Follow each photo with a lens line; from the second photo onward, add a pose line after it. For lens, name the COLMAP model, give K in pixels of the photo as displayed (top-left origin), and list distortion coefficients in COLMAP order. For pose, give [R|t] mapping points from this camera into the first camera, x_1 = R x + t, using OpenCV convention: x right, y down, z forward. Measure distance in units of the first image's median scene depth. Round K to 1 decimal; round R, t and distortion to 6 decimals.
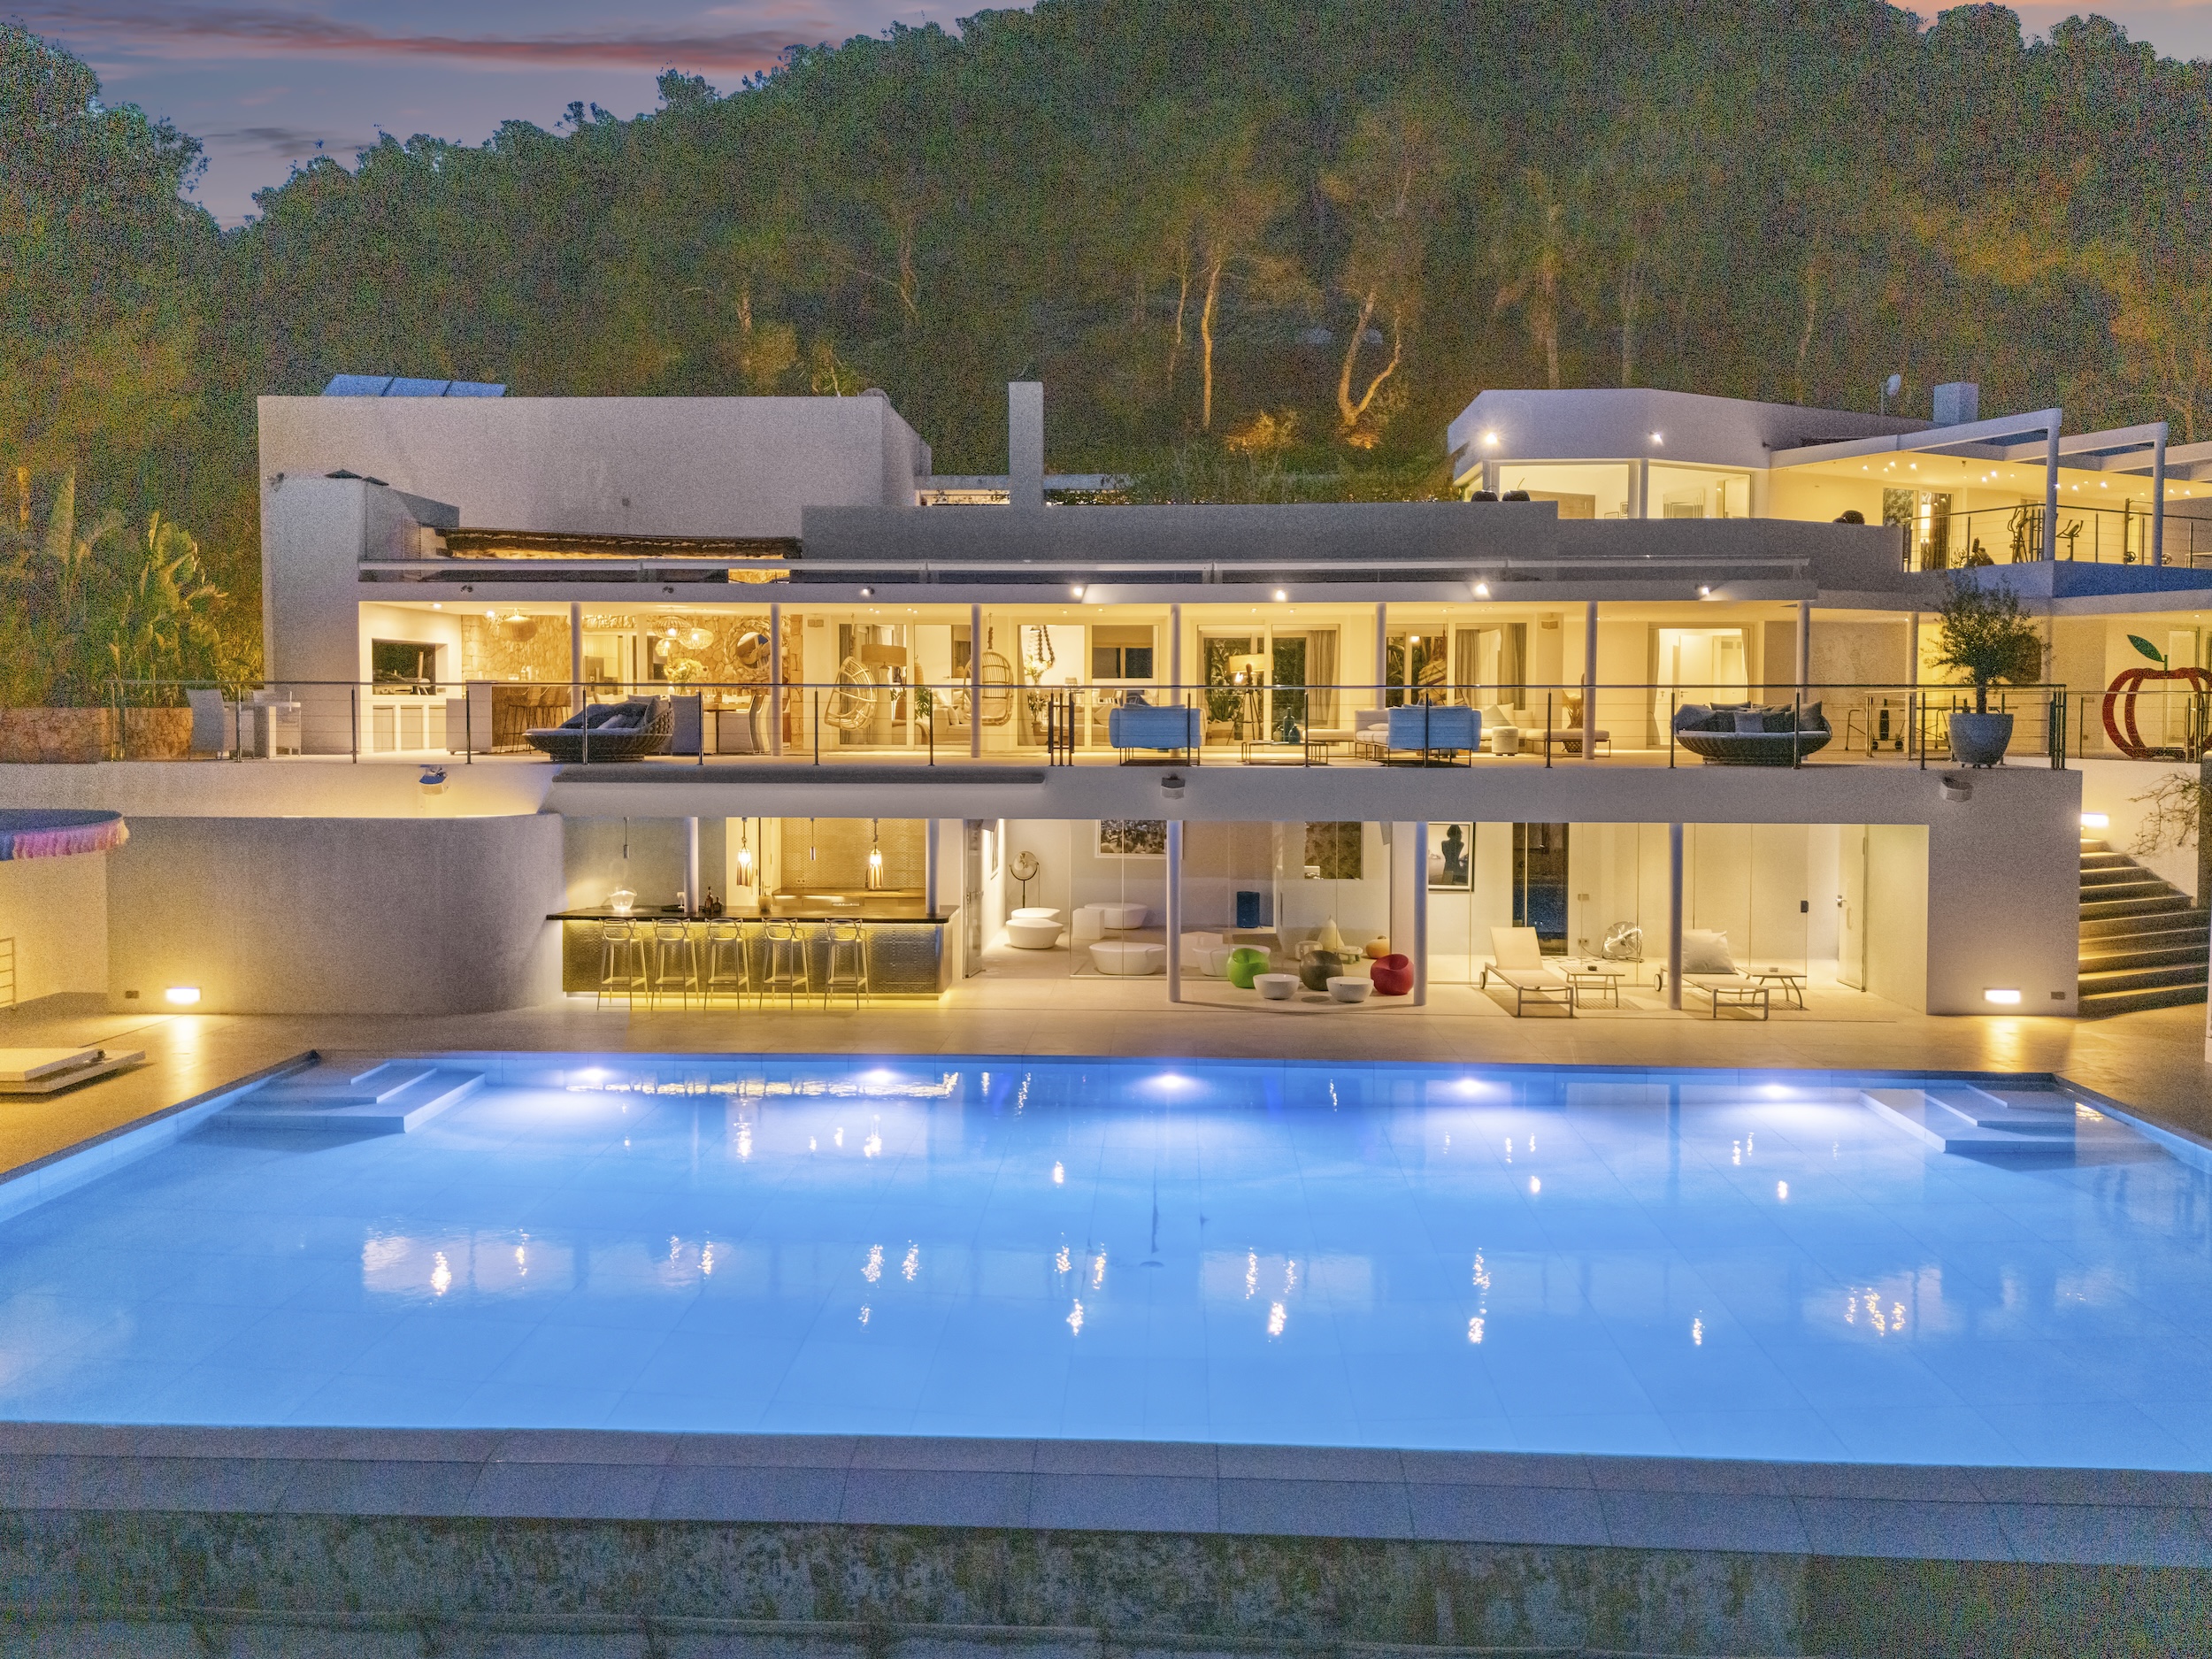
lens RADIAL K [[1614.0, 0, 1113.0], [0, 1614.0, 829.0], [0, 0, 1]] dist [0.164210, -0.247348]
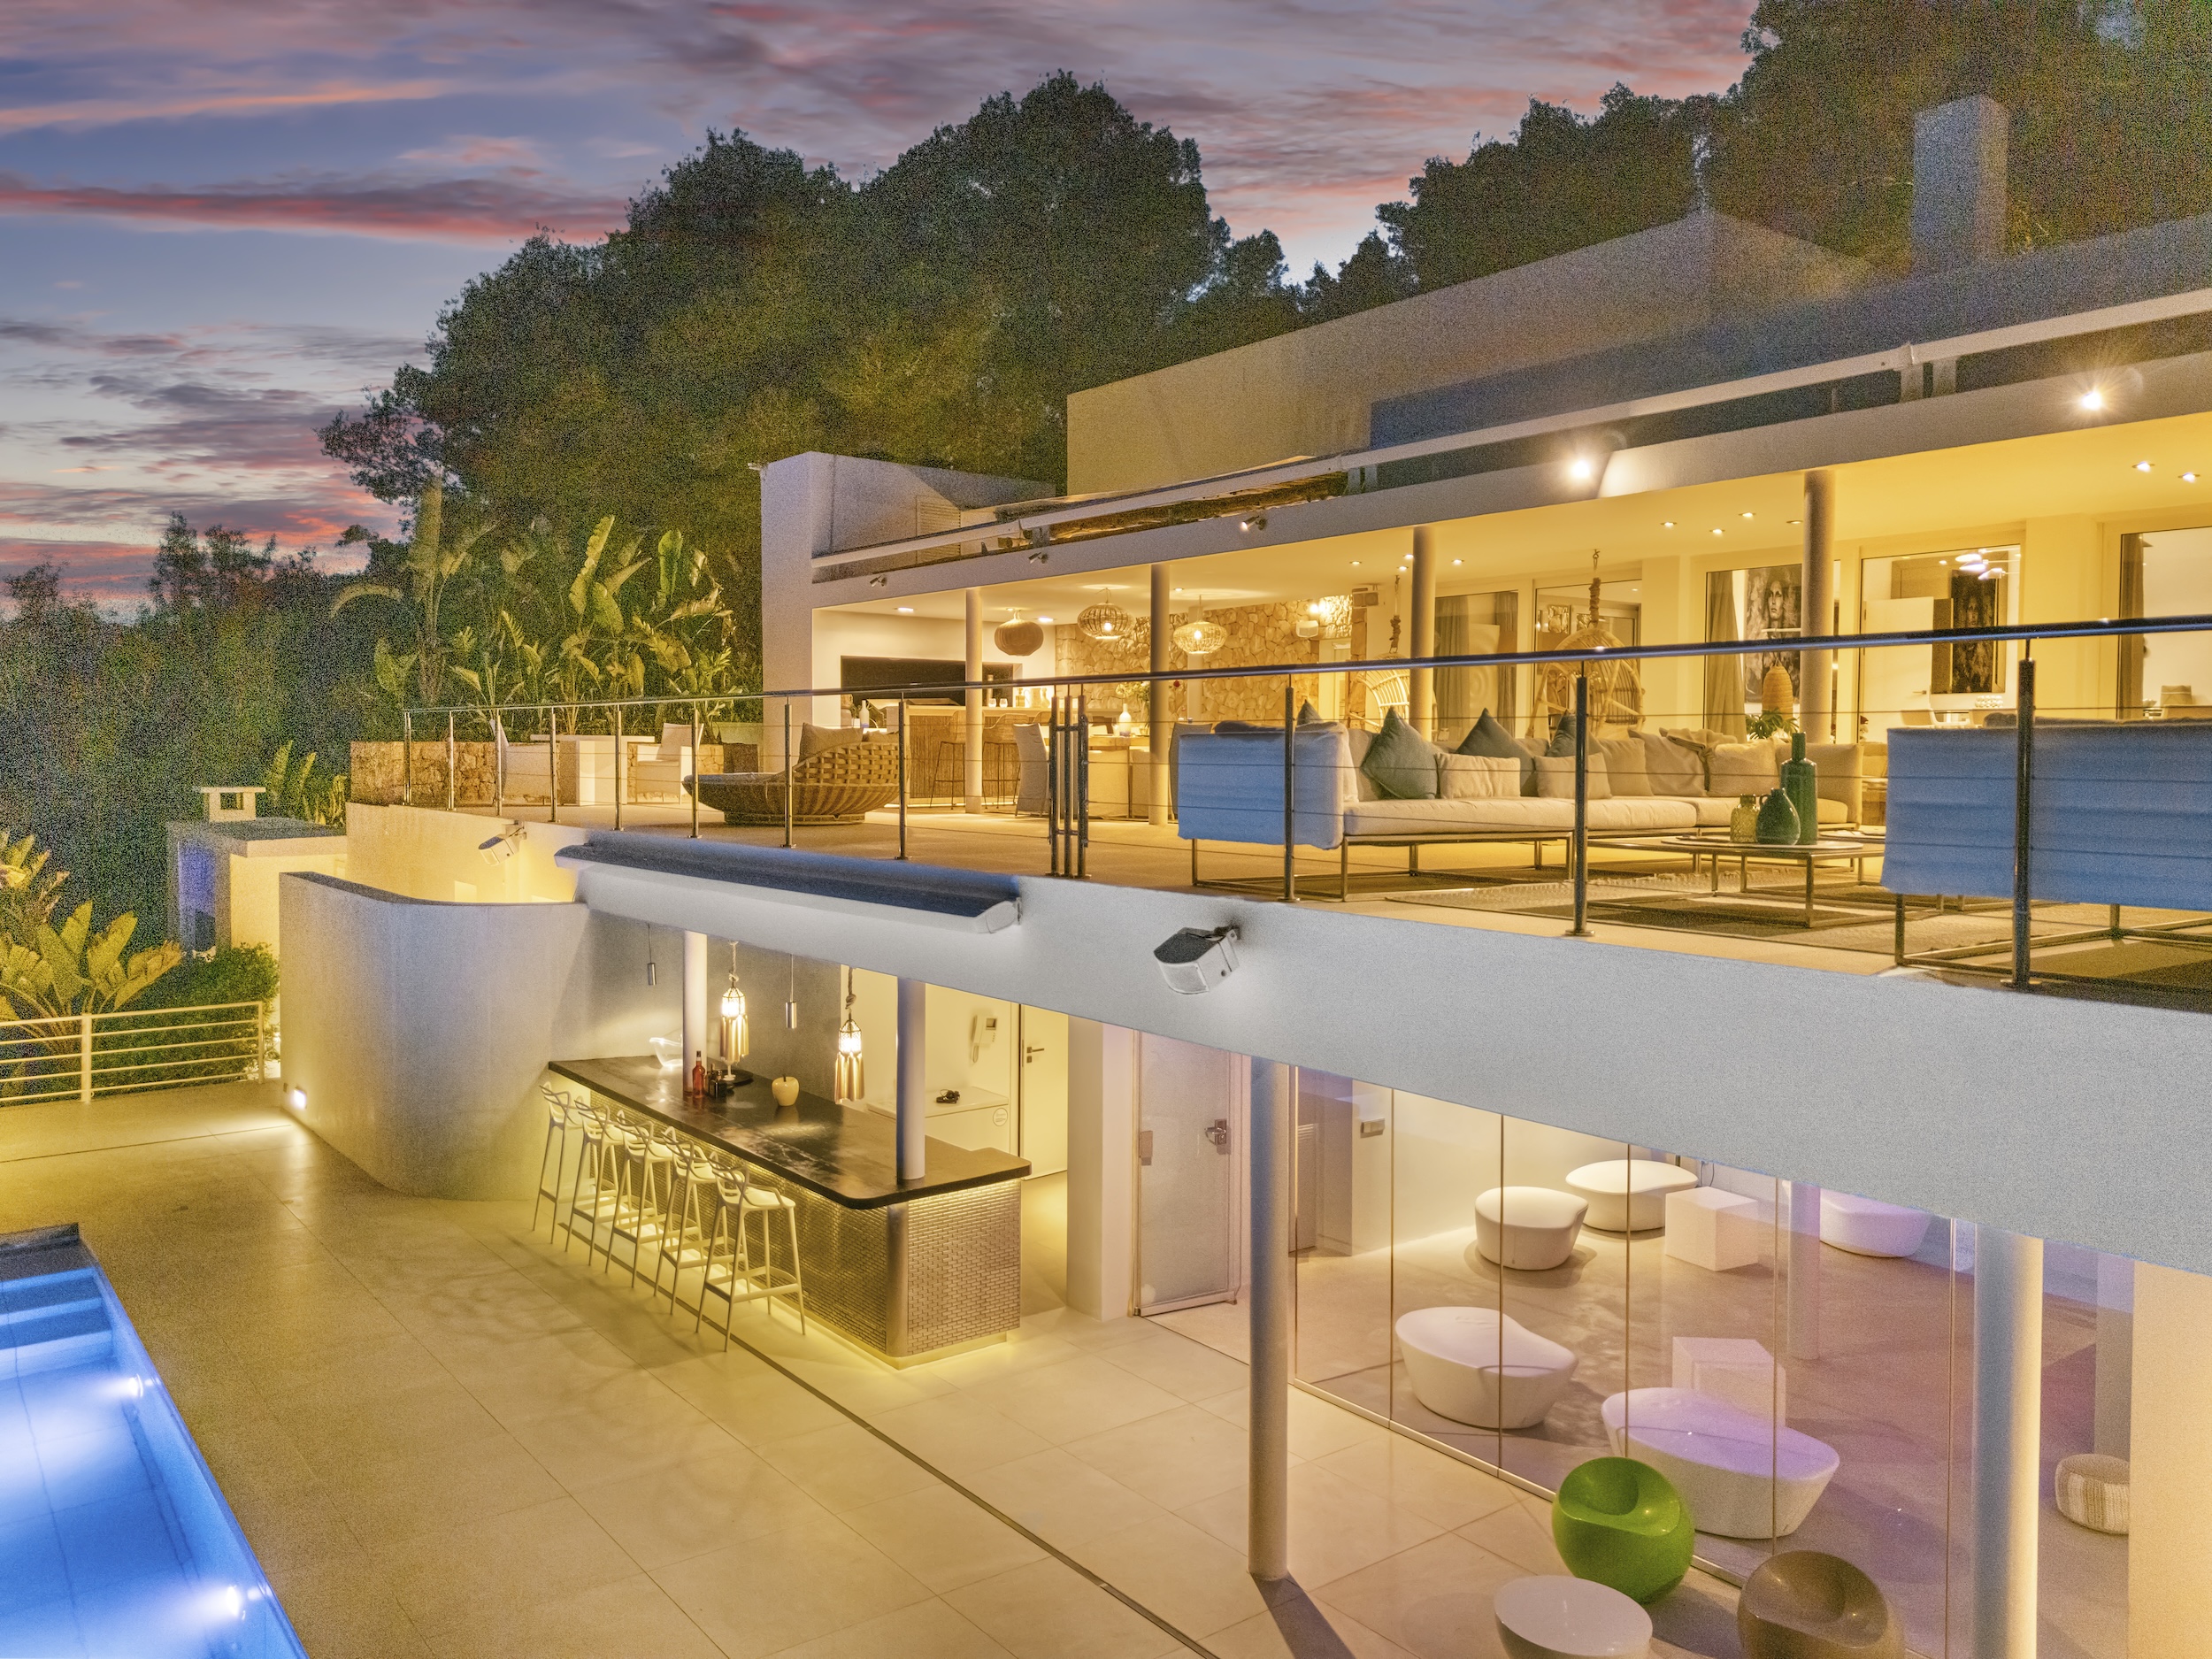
lens RADIAL K [[1614.0, 0, 1113.0], [0, 1614.0, 829.0], [0, 0, 1]] dist [0.164210, -0.247348]
pose [[0.612504, 0.047630, -0.789031, 0.243479], [-0.069716, 0.997548, 0.006098, -0.047856], [0.787387, 0.051273, 0.614323, 0.644273]]
